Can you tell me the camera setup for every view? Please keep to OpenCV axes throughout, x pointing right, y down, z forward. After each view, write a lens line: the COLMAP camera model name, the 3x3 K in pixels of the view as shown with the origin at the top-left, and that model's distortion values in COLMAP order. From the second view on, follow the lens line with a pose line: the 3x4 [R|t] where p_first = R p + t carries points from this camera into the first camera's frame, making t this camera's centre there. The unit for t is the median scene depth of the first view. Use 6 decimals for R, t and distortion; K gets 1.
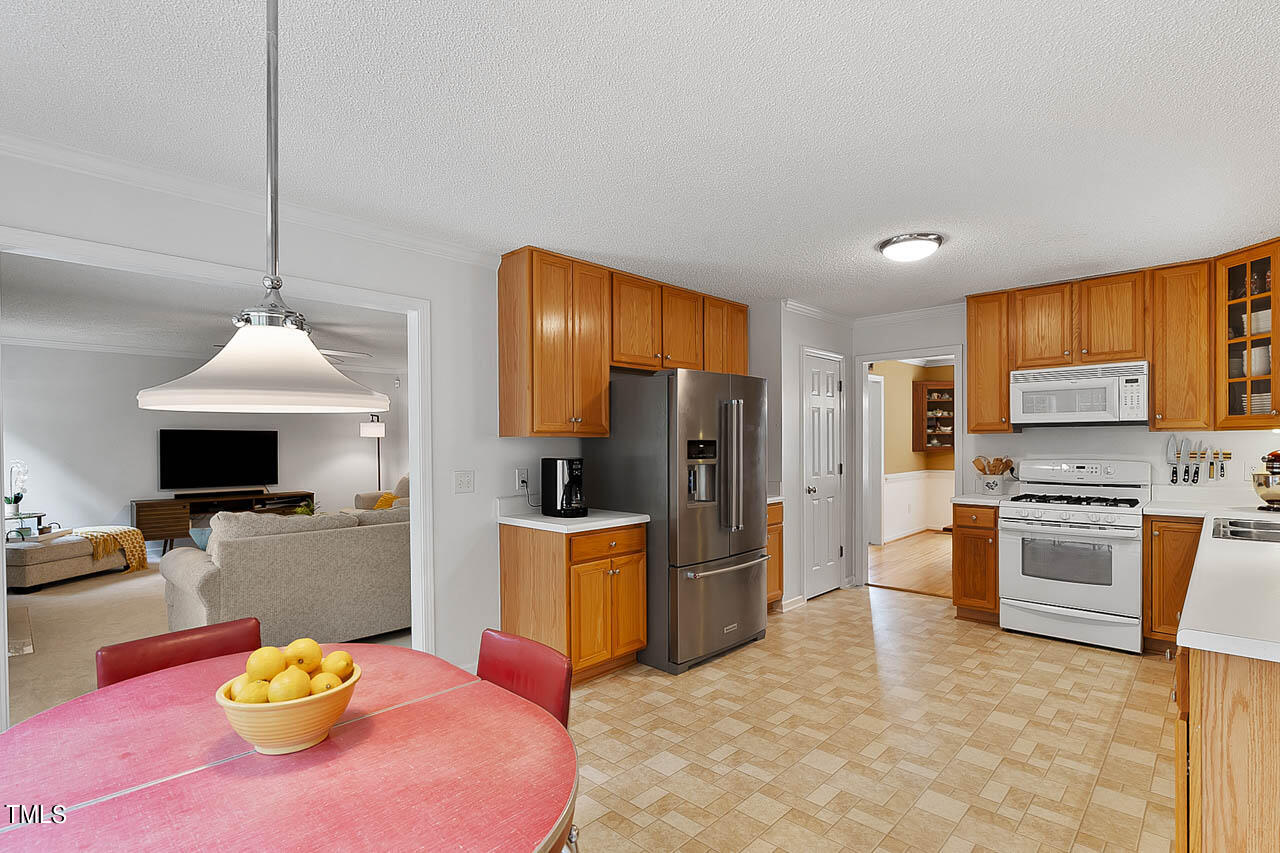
lens RADIAL K [[611.4, 0, 646.1], [0, 611.4, 445.8], [0, 0, 1]] dist [-0.014397, 0.001325]
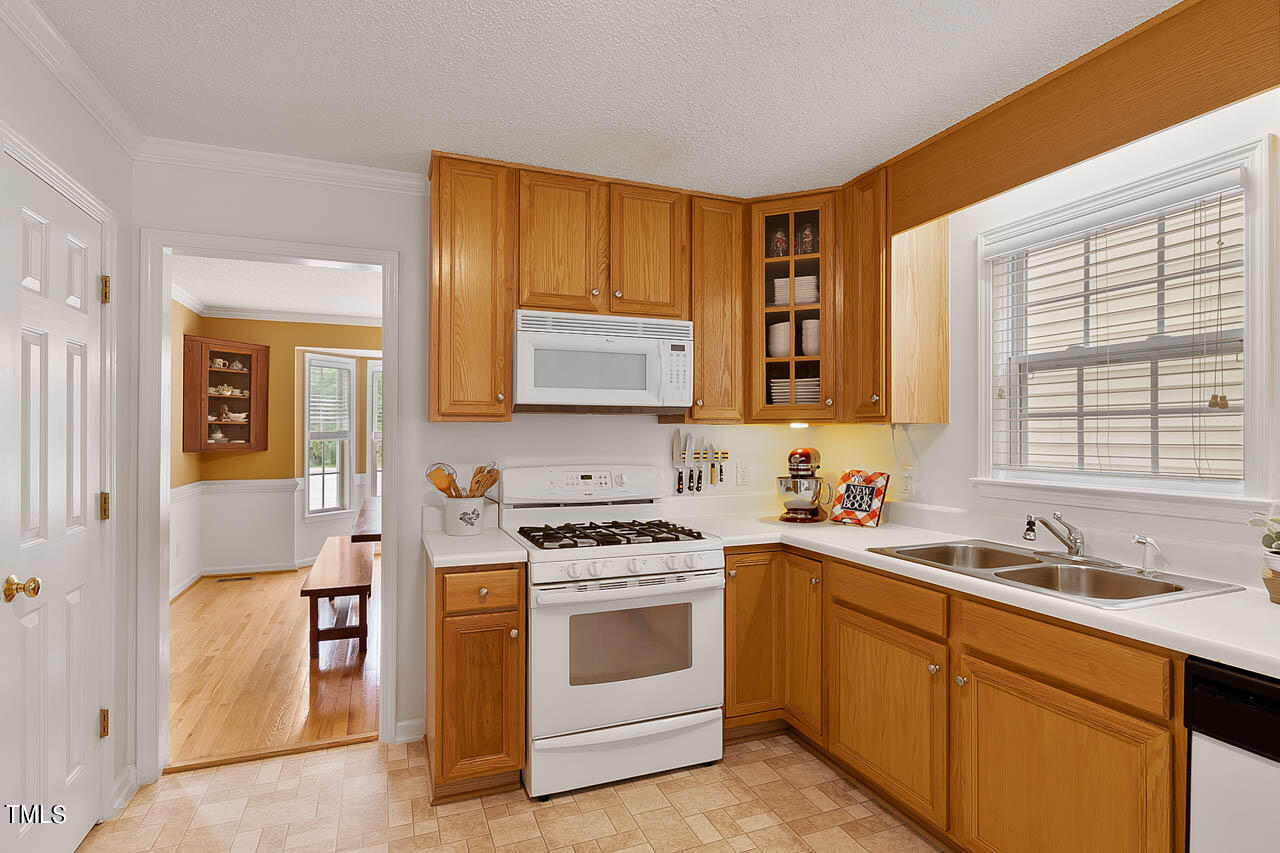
lens RADIAL K [[635.8, 0, 640.7], [0, 635.8, 431.4], [0, 0, 1]] dist [-0.012389, 0.001186]
pose [[0.418680, 0.010879, 0.908069, 0.133077], [0.001593, 0.999918, -0.012714, -0.004508], [-0.908132, 0.006770, 0.418628, 0.699152]]
